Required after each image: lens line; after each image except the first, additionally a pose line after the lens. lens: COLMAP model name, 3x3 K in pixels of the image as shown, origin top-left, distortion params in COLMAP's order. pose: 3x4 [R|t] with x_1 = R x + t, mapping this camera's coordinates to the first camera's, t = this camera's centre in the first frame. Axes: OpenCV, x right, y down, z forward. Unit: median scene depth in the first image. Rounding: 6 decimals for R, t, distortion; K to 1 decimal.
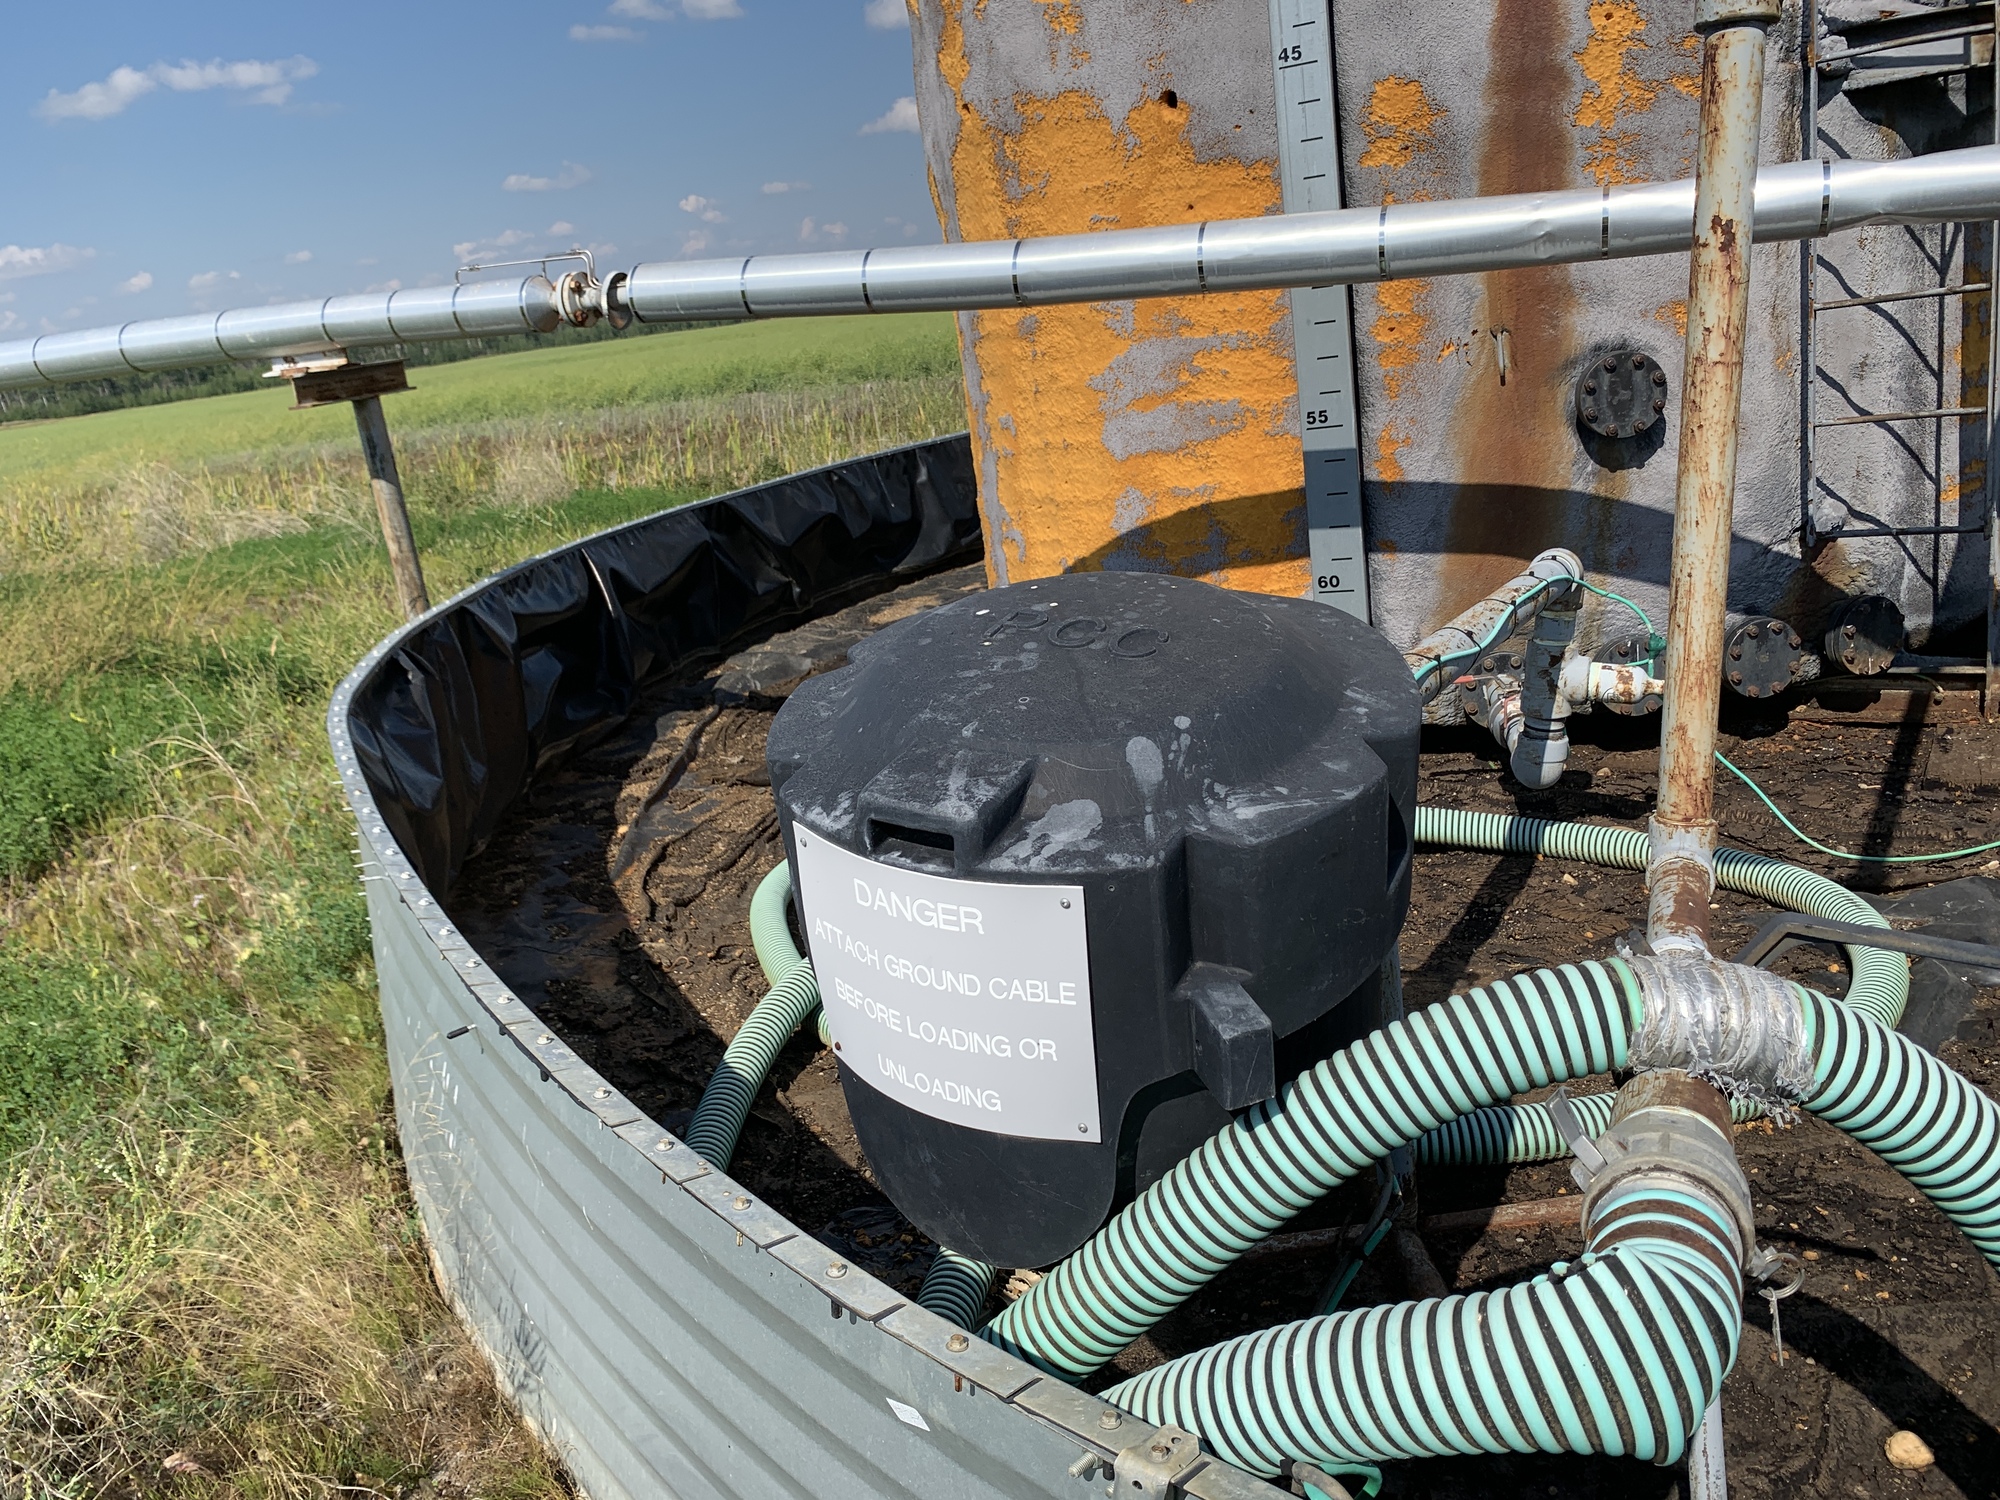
lens RADIAL K [[1529.0, 0, 974.8], [0, 1529.0, 741.9], [0, 0, 1]] dist [0.042190, -0.072876]
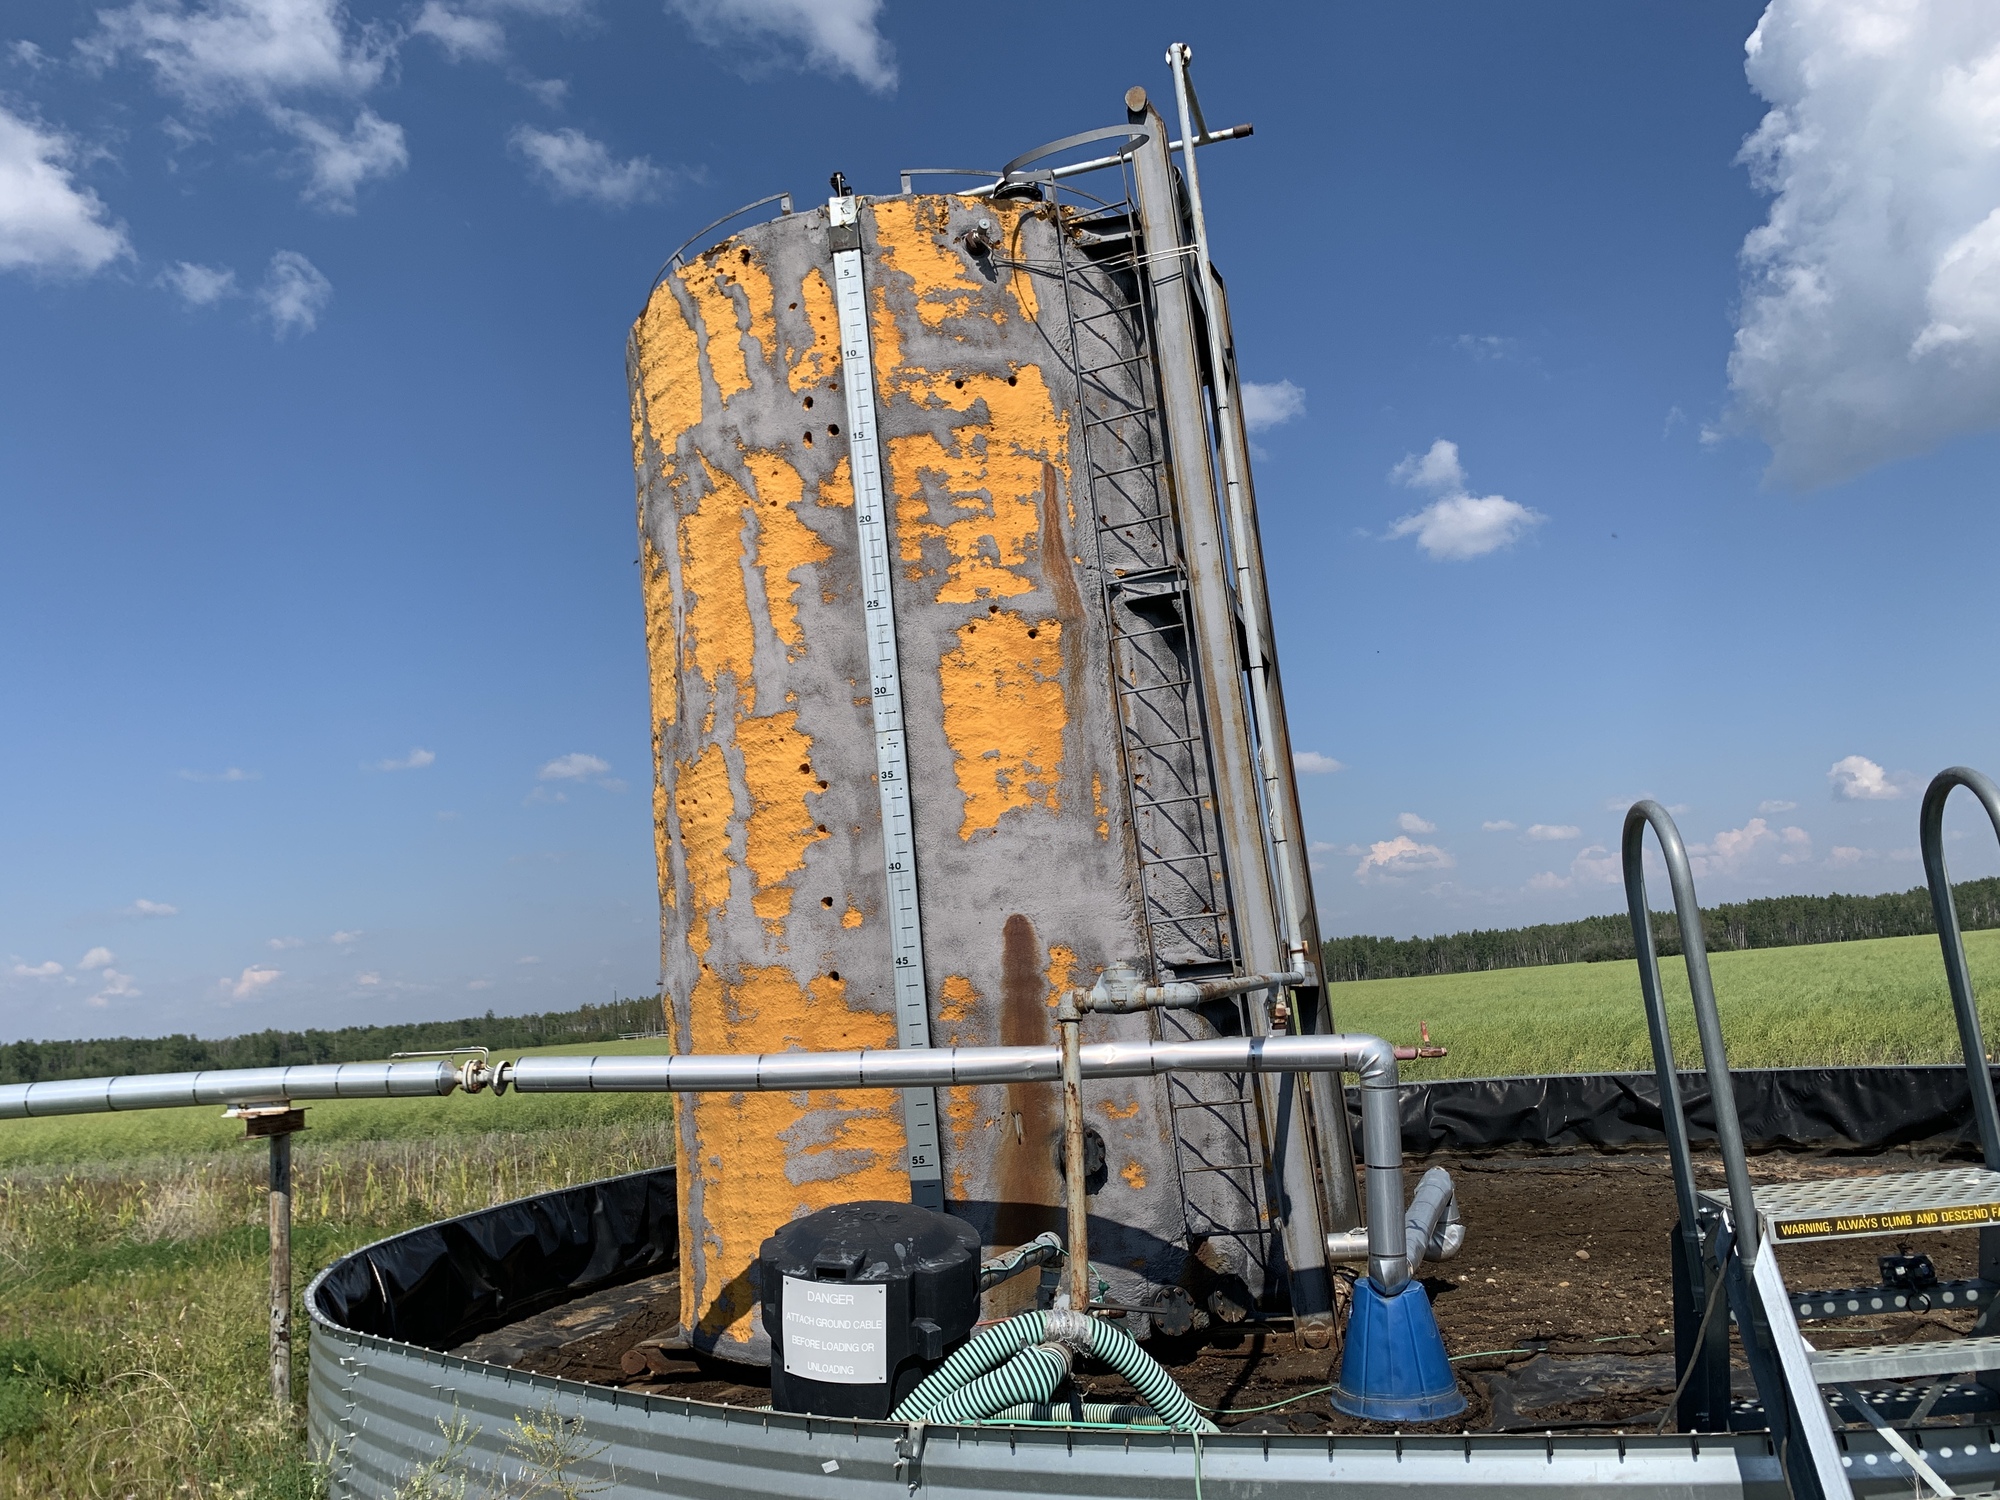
lens RADIAL K [[1529.0, 0, 983.1], [0, 1529.0, 731.2], [0, 0, 1]] dist [0.042190, -0.072876]
pose [[0.960256, 0.098281, 0.261245, -0.198159], [0.036904, 0.883038, -0.467849, 0.166287], [-0.276670, 0.458895, 0.844316, -0.672260]]
